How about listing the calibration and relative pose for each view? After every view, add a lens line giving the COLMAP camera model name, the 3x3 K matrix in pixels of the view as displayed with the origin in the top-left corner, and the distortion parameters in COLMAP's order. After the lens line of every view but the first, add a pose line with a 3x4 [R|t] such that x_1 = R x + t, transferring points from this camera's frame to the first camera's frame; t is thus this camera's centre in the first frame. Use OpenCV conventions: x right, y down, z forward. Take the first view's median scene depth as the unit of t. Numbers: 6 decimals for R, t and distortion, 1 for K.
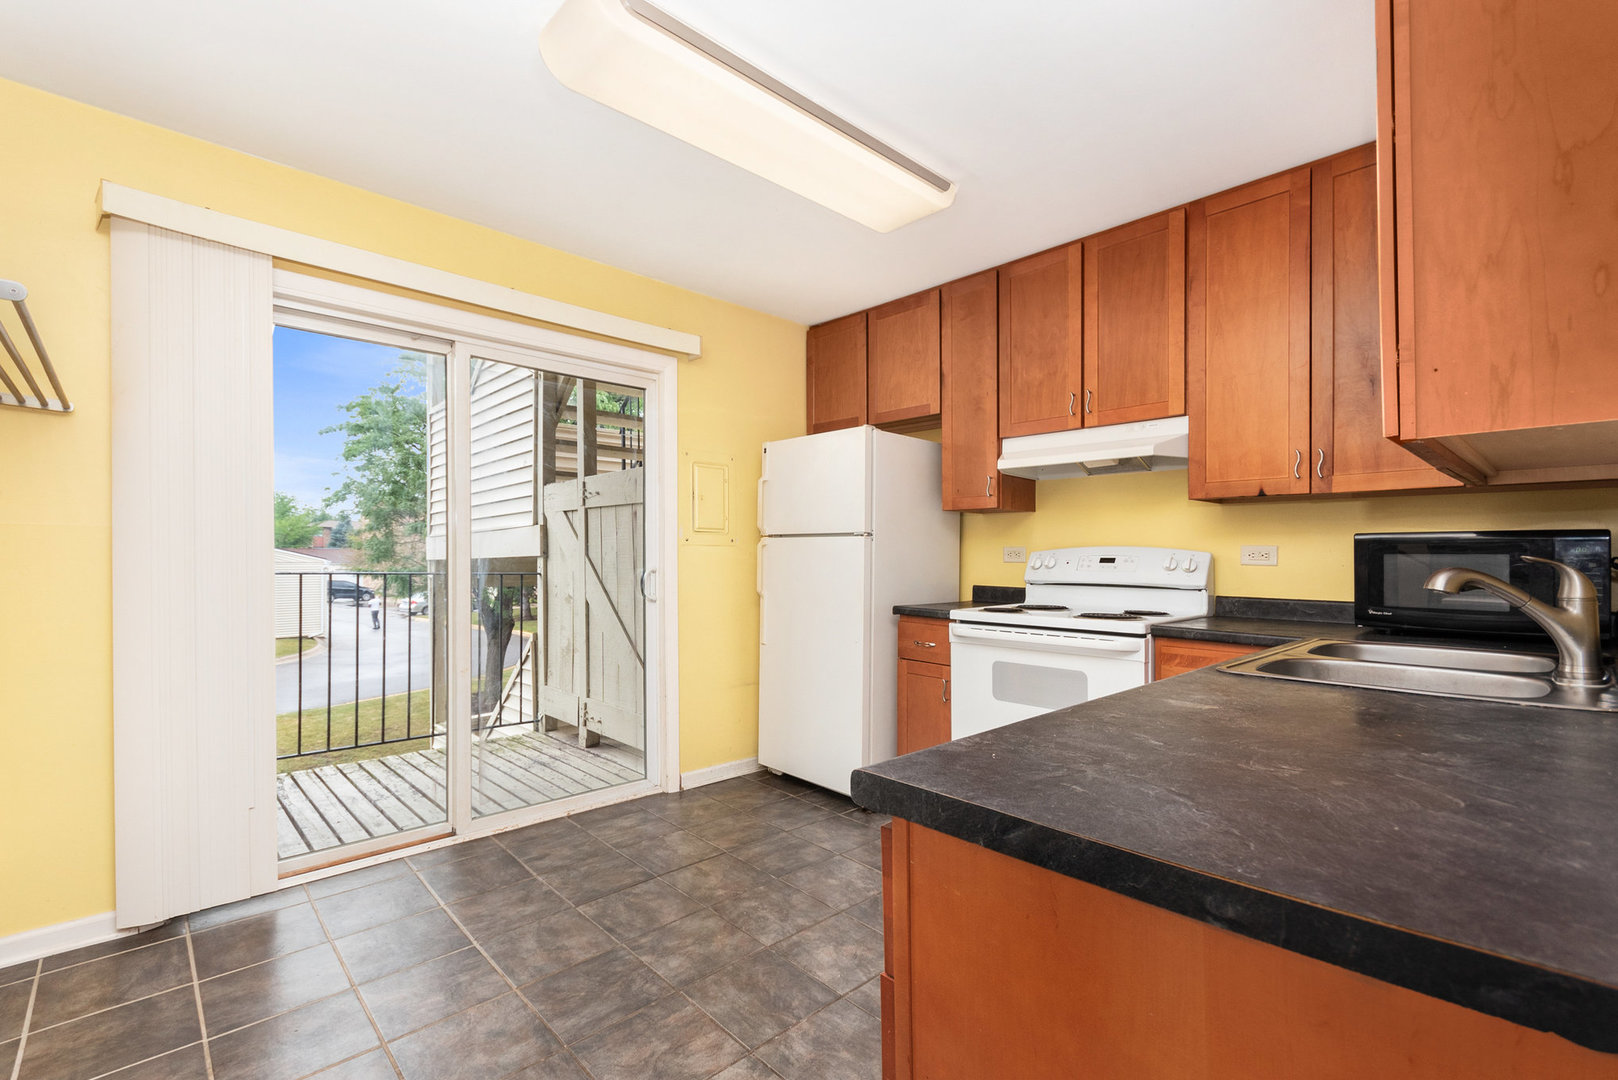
lens RADIAL K [[708.5, 0, 807.9], [0, 708.5, 553.7], [0, 0, 1]] dist [-0.025882, -0.000030]
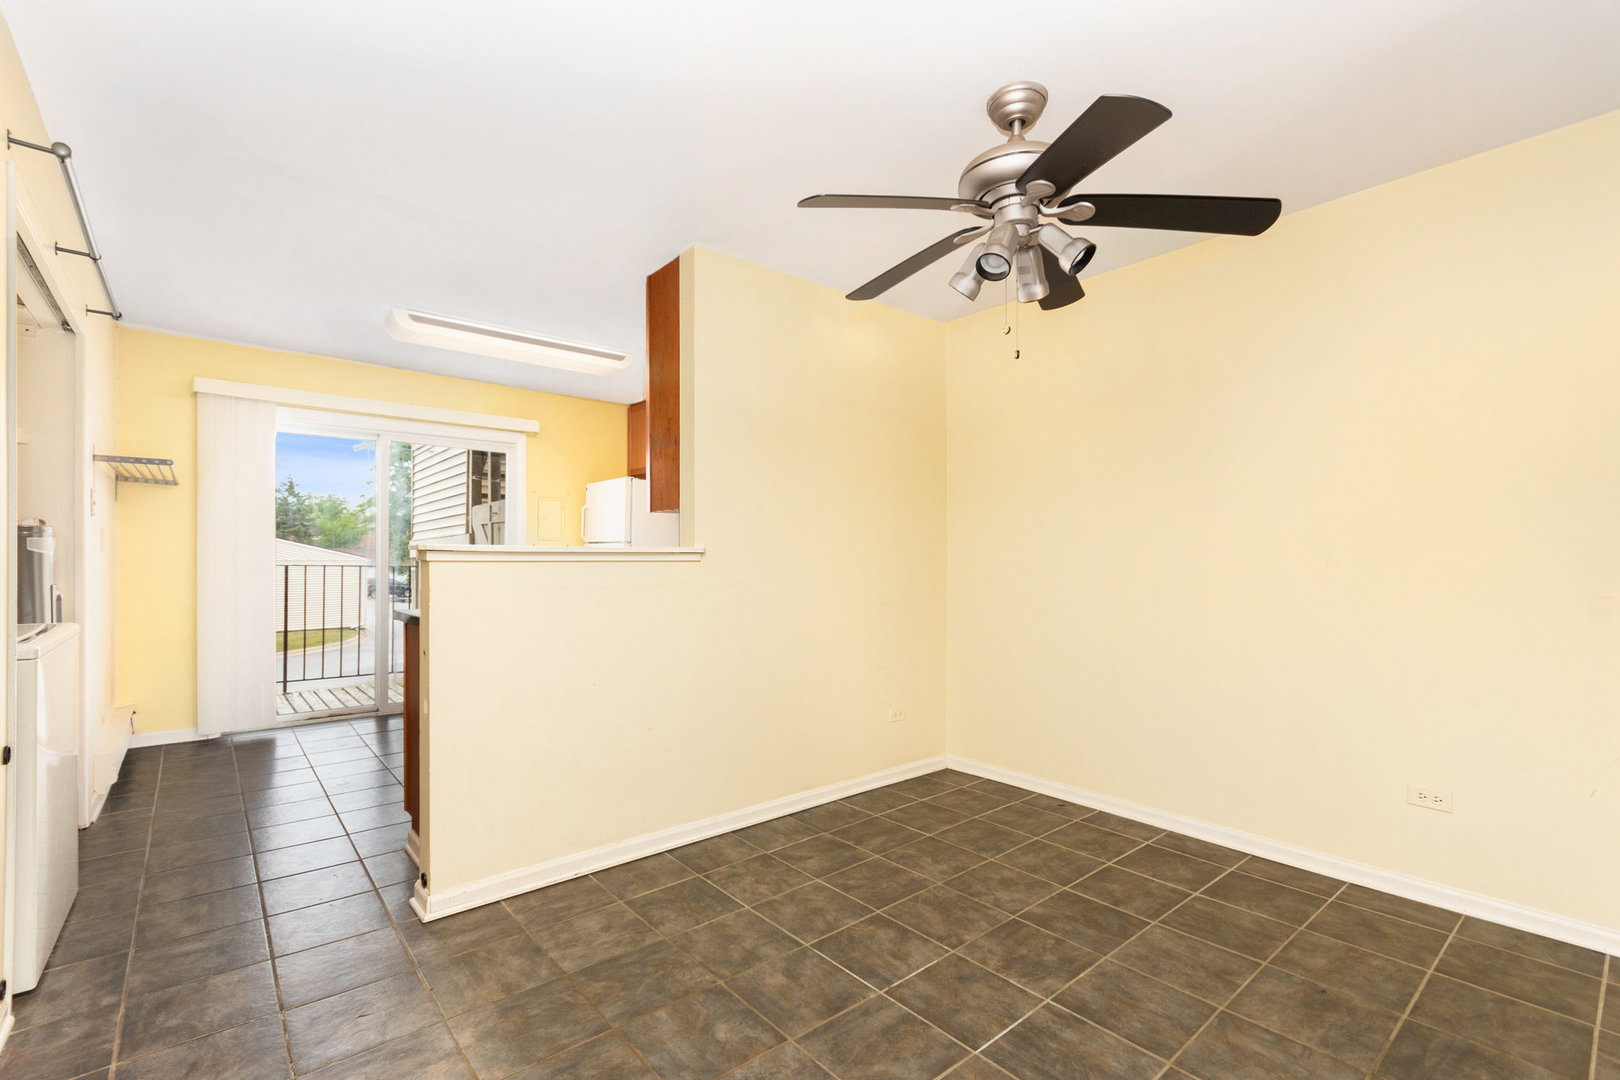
lens RADIAL K [[711.6, 0, 810.0], [0, 711.6, 540.0], [0, 0, 1]] dist [-0.000435, -0.000302]
pose [[0.998310, 0.002182, -0.058079, 0.680021], [-0.003290, 0.999814, -0.018996, -0.000783], [0.058027, 0.019155, 0.998131, -0.728991]]
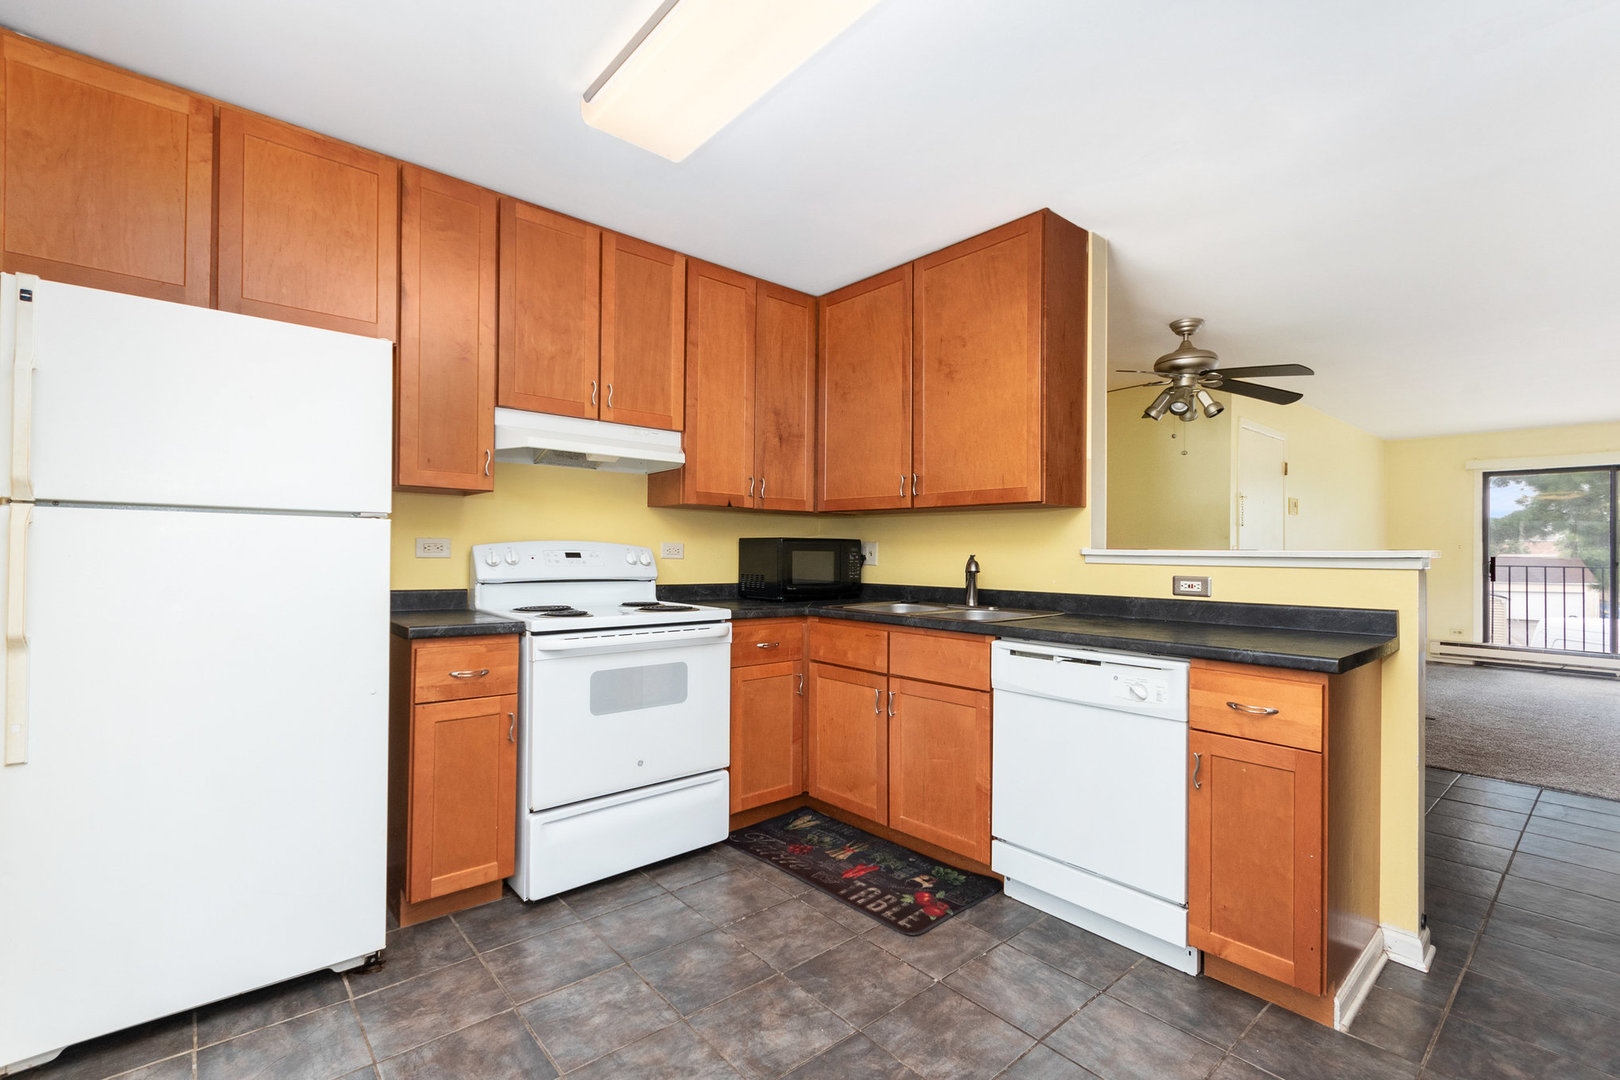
lens RADIAL K [[711.6, 0, 810.0], [0, 711.6, 540.0], [0, 0, 1]] dist [-0.000435, -0.000302]
pose [[0.031171, 0.014104, 0.999415, -0.542647], [-0.010836, 0.999846, -0.013773, -0.001642], [-0.999455, -0.010401, 0.031319, 0.627496]]
